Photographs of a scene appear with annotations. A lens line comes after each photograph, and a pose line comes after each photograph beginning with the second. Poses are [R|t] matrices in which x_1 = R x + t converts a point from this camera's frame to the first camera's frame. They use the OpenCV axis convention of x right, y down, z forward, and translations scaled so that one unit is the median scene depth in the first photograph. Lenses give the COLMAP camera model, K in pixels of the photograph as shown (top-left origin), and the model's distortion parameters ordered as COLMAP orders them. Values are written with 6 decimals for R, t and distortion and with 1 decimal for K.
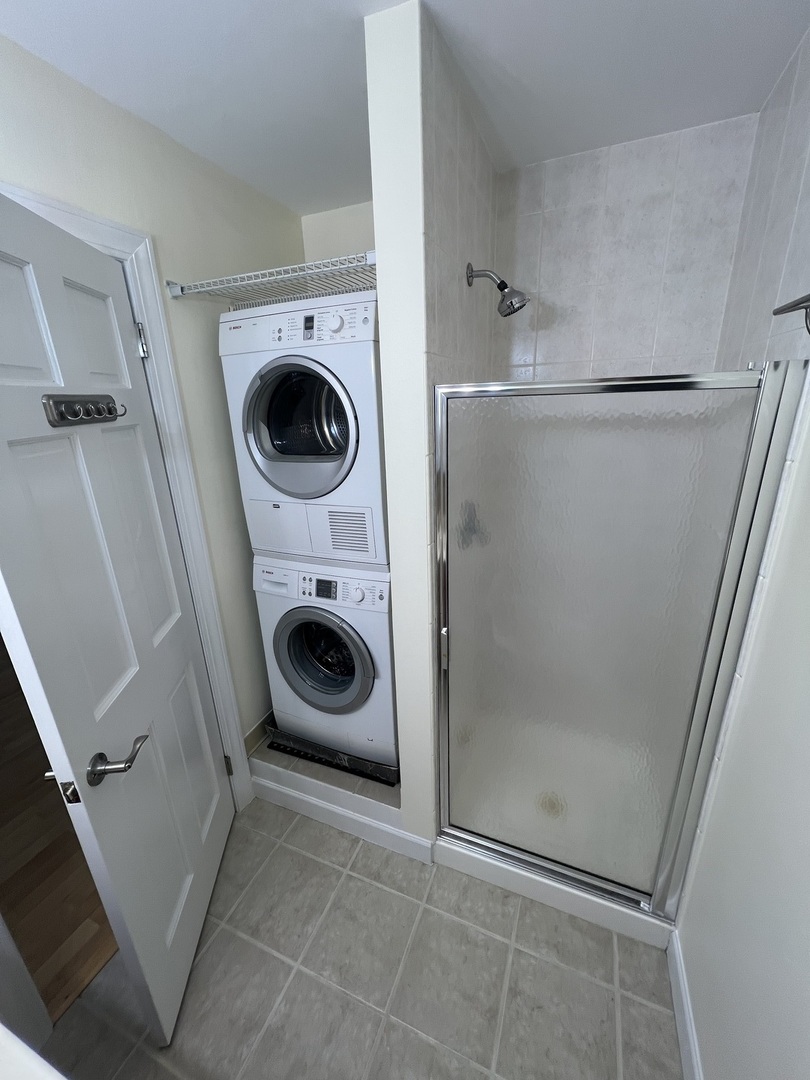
lens RADIAL K [[431.8, 0, 405.7], [0, 431.8, 541.7], [0, 0, 1]] dist [-0.001230, -0.000844]
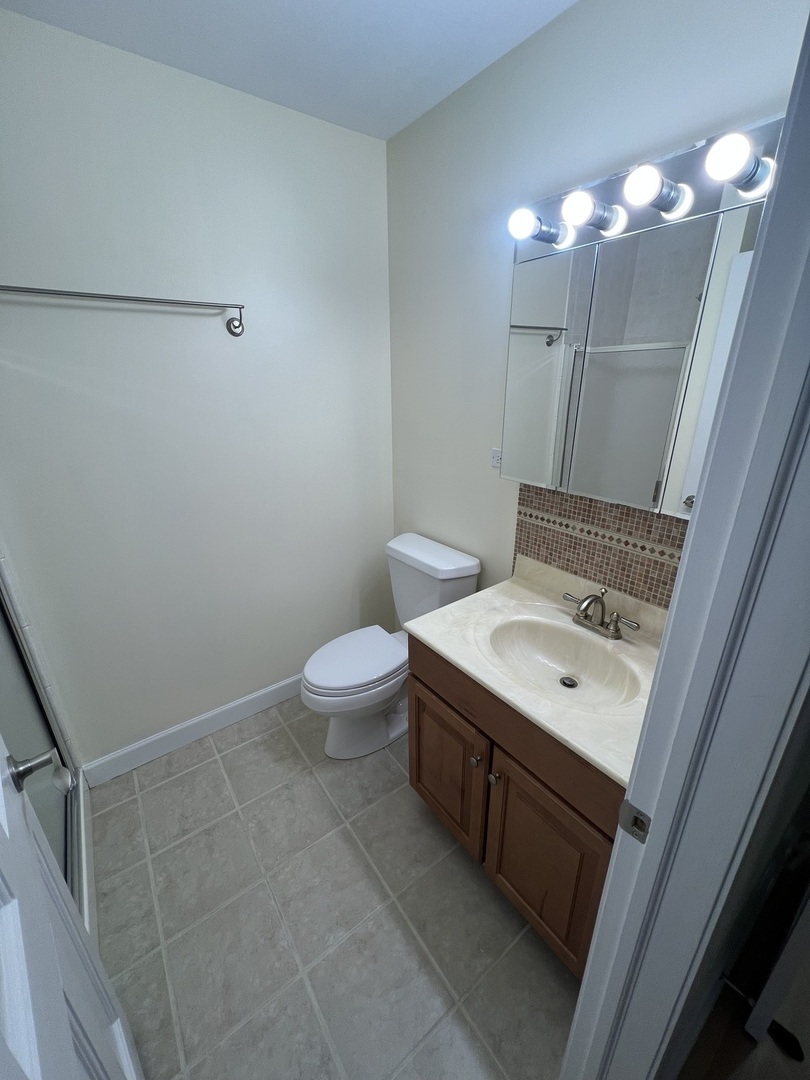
lens RADIAL K [[431.8, 0, 405.9], [0, 431.8, 539.7], [0, 0, 1]] dist [-0.001230, -0.000844]
pose [[-0.856842, -0.148193, 0.493822, -0.783643], [0.193346, 0.795544, 0.574218, -0.220972], [-0.477952, 0.587493, -0.653003, 1.001692]]
